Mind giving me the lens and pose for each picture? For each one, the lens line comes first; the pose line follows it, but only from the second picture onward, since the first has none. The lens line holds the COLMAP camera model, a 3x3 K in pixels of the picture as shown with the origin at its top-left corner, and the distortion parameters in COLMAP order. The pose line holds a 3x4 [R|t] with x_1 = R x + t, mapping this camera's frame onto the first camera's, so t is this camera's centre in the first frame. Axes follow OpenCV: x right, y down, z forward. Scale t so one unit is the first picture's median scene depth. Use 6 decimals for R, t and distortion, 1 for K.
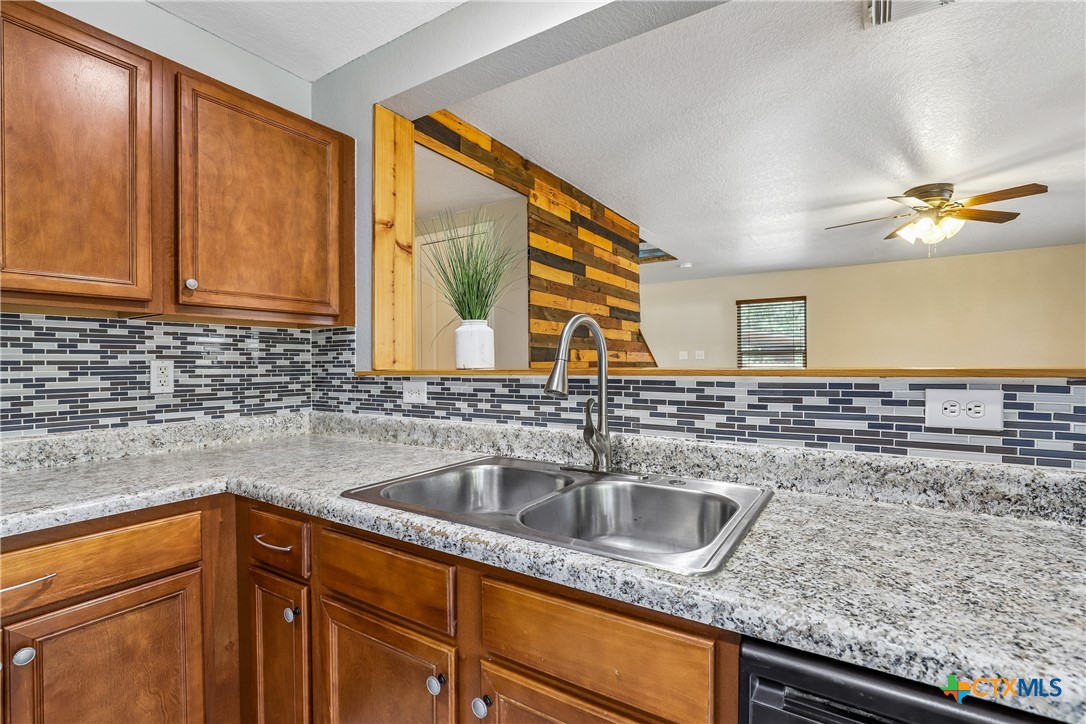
lens RADIAL K [[501.3, 0, 554.1], [0, 501.3, 364.2], [0, 0, 1]] dist [-0.030772, 0.006650]
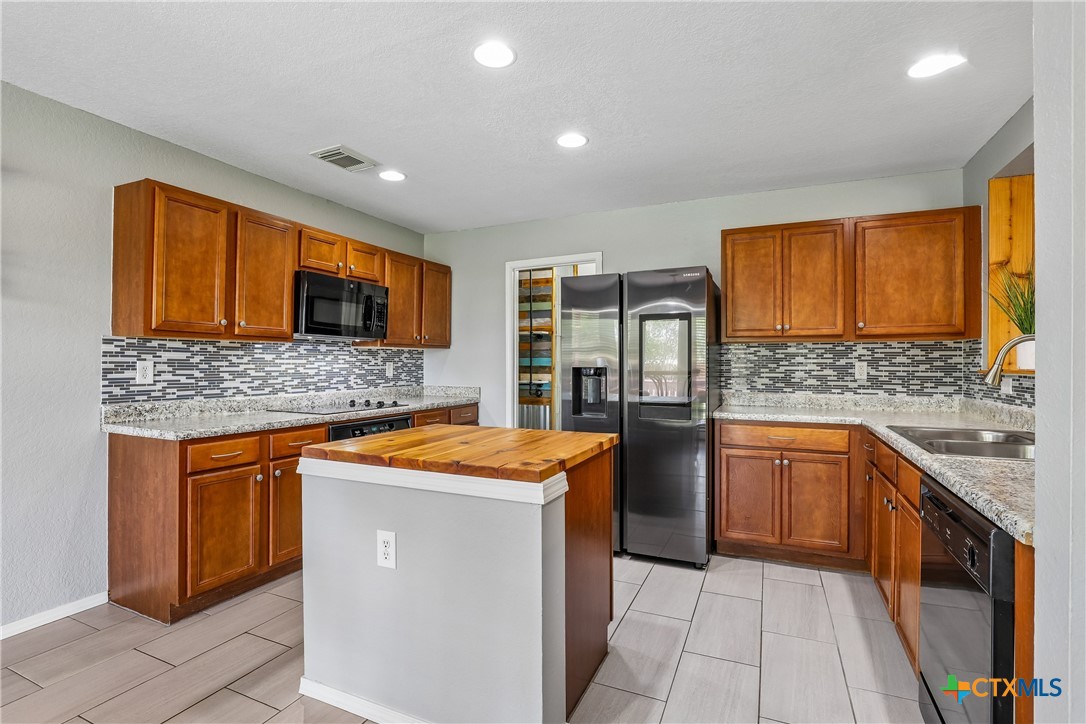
lens RADIAL K [[501.3, 0, 543.3], [0, 501.3, 361.1], [0, 0, 1]] dist [-0.030772, 0.006650]
pose [[0.124571, 0.003434, -0.992205, 1.010553], [-0.004444, 0.999986, 0.002903, -0.012527], [0.992201, 0.004048, 0.124585, -0.495789]]
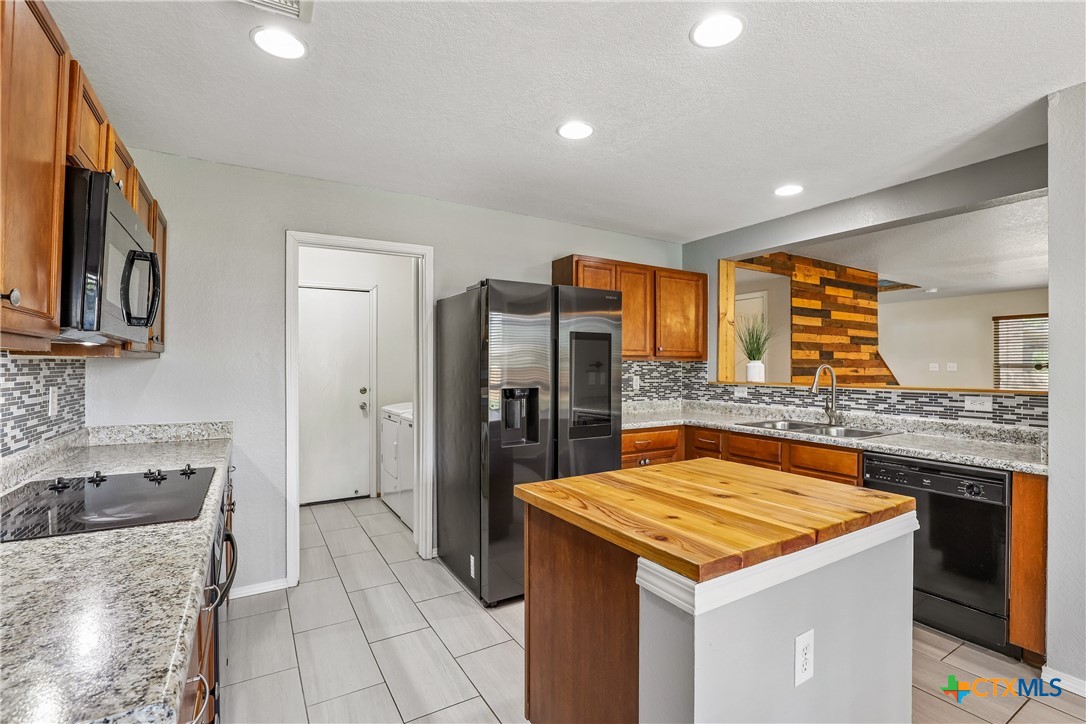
lens RADIAL K [[501.3, 0, 545.6], [0, 501.3, 364.7], [0, 0, 1]] dist [-0.030772, 0.006650]
pose [[0.891534, 0.007795, -0.452887, -0.052697], [-0.009117, 0.999958, -0.000736, -0.061814], [0.452862, 0.004785, 0.891568, -1.530955]]
